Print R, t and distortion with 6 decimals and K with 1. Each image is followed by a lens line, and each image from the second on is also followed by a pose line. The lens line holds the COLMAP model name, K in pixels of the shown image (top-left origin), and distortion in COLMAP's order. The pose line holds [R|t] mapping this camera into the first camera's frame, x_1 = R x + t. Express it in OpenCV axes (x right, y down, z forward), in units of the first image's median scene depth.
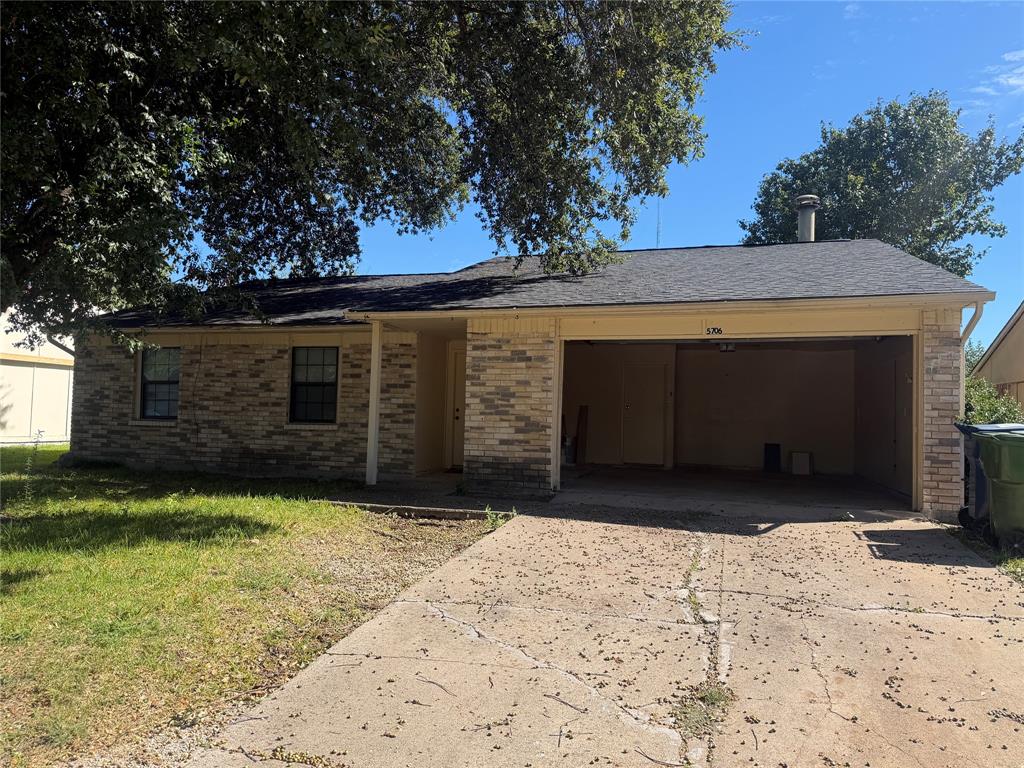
lens RADIAL K [[761.7, 0, 505.6], [0, 761.7, 367.0], [0, 0, 1]] dist [0.034614, -0.050492]
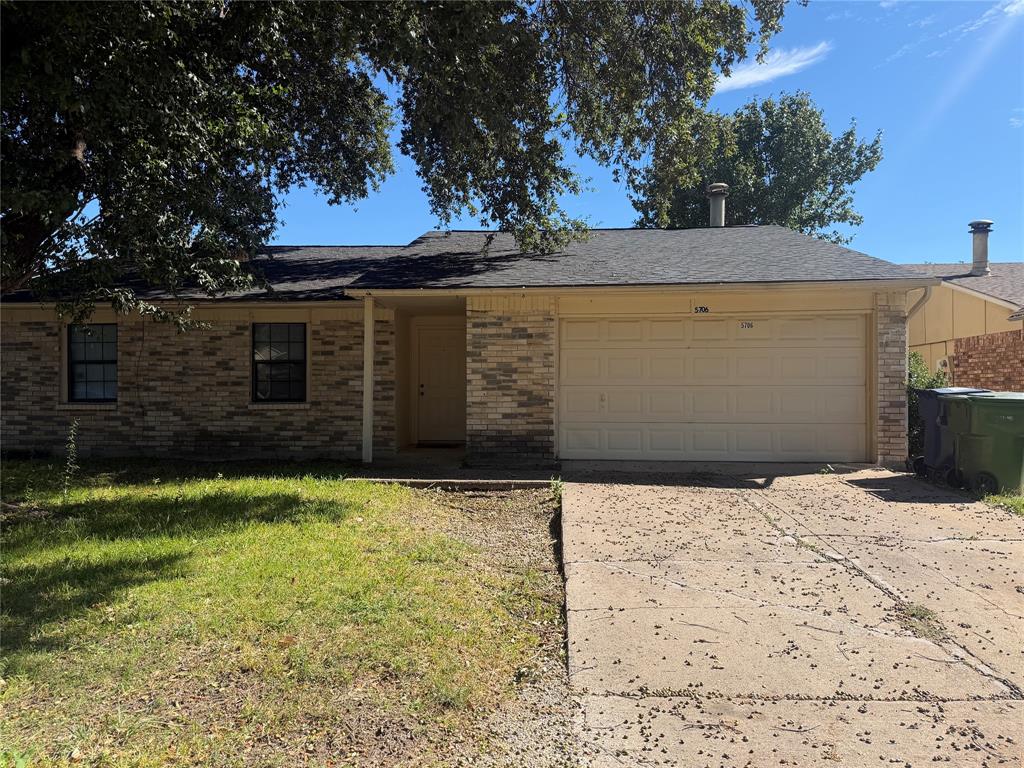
lens RADIAL K [[766.7, 0, 509.2], [0, 766.7, 377.9], [0, 0, 1]] dist [0.022472, -0.036590]
pose [[0.970267, -0.018768, 0.241308, -0.207852], [0.006143, 0.998577, 0.052965, -0.007197], [-0.241959, -0.049908, 0.969002, -0.011381]]
